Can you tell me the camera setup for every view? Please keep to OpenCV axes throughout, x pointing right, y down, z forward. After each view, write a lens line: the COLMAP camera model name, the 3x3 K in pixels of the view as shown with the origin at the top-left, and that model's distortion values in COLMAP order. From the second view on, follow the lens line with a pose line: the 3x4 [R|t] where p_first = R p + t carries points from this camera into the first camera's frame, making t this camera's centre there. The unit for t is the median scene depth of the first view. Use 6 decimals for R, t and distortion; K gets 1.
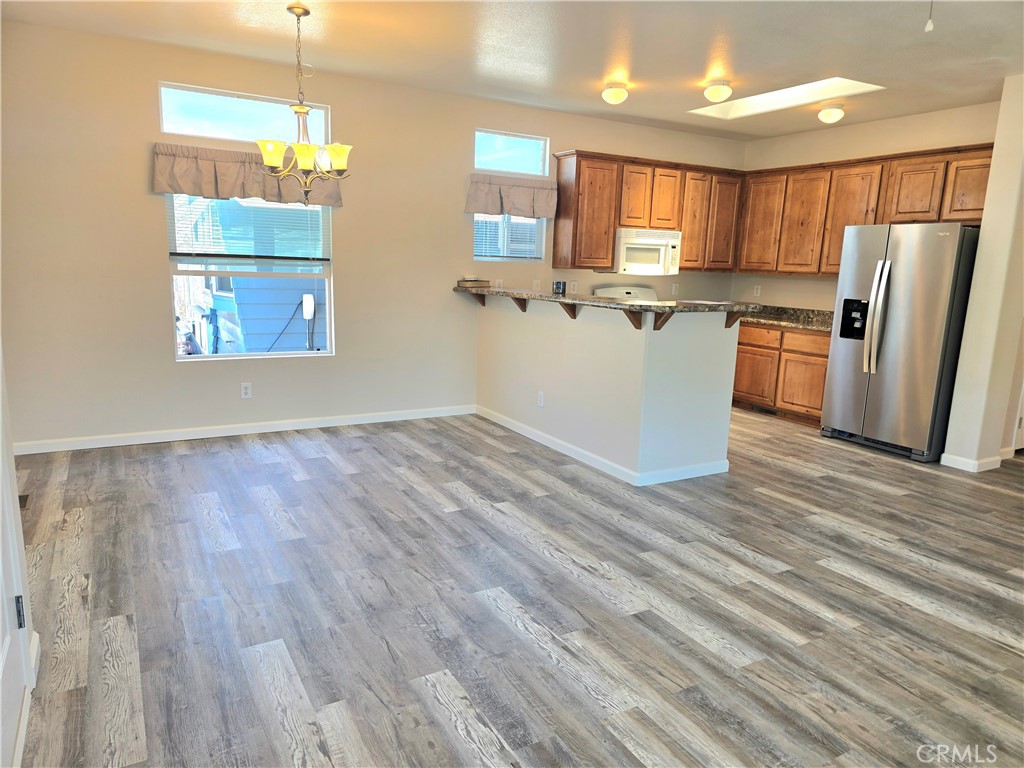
lens RADIAL K [[682.3, 0, 514.9], [0, 682.3, 389.3], [0, 0, 1]] dist [0.041672, -0.028795]
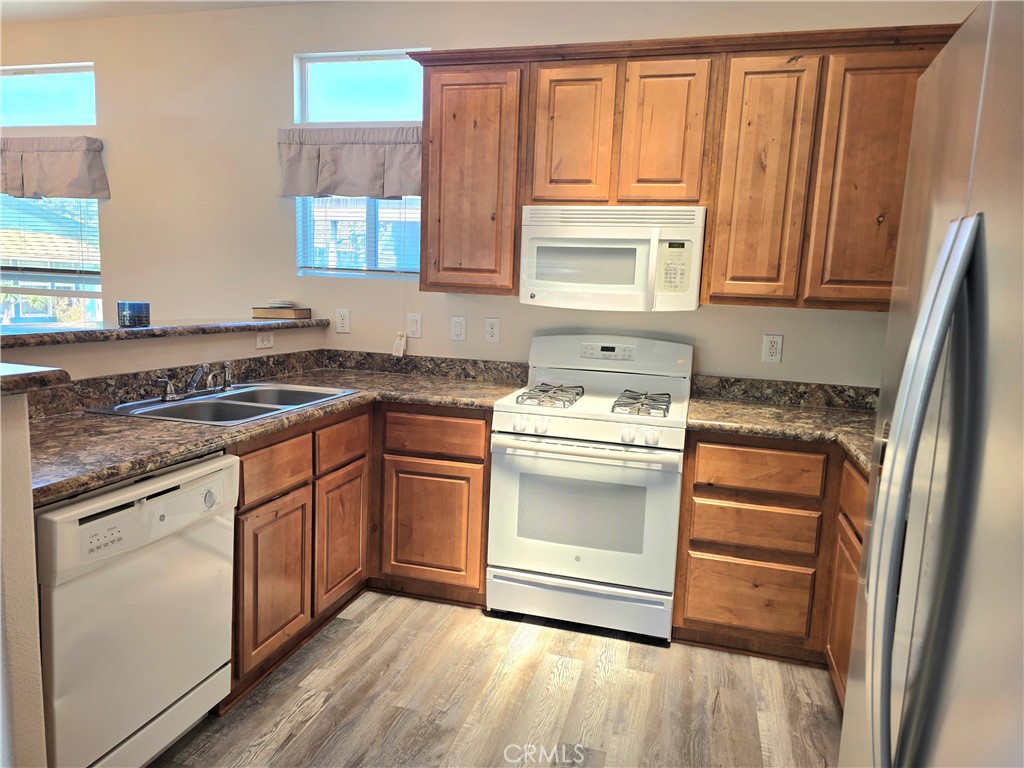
lens RADIAL K [[682.3, 0, 520.7], [0, 682.3, 378.0], [0, 0, 1]] dist [0.041672, -0.028795]
pose [[0.710716, 0.088984, -0.697828, 0.733780], [-0.149114, 0.988483, -0.025820, -0.165020], [0.687494, 0.122406, 0.715799, 1.037148]]
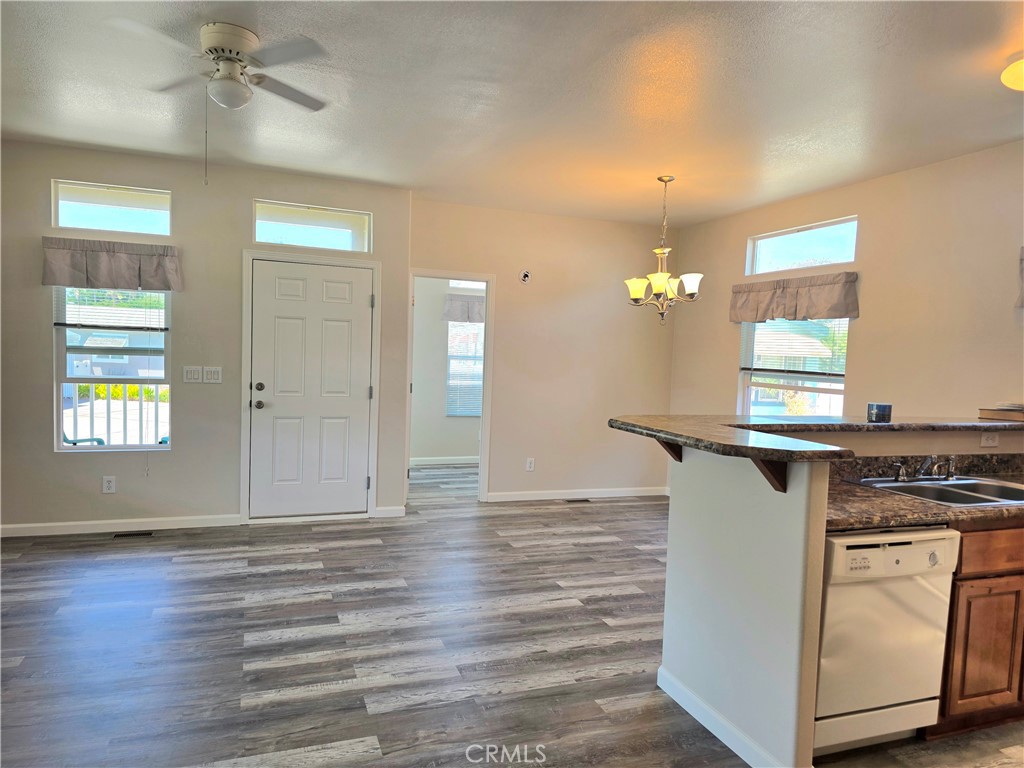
lens RADIAL K [[682.3, 0, 513.4], [0, 682.3, 393.2], [0, 0, 1]] dist [0.041672, -0.028795]
pose [[-0.165753, 0.026069, -0.985823, 0.924839], [-0.222276, 0.972940, 0.063101, -0.163272], [0.960791, 0.229584, -0.155473, 0.941036]]
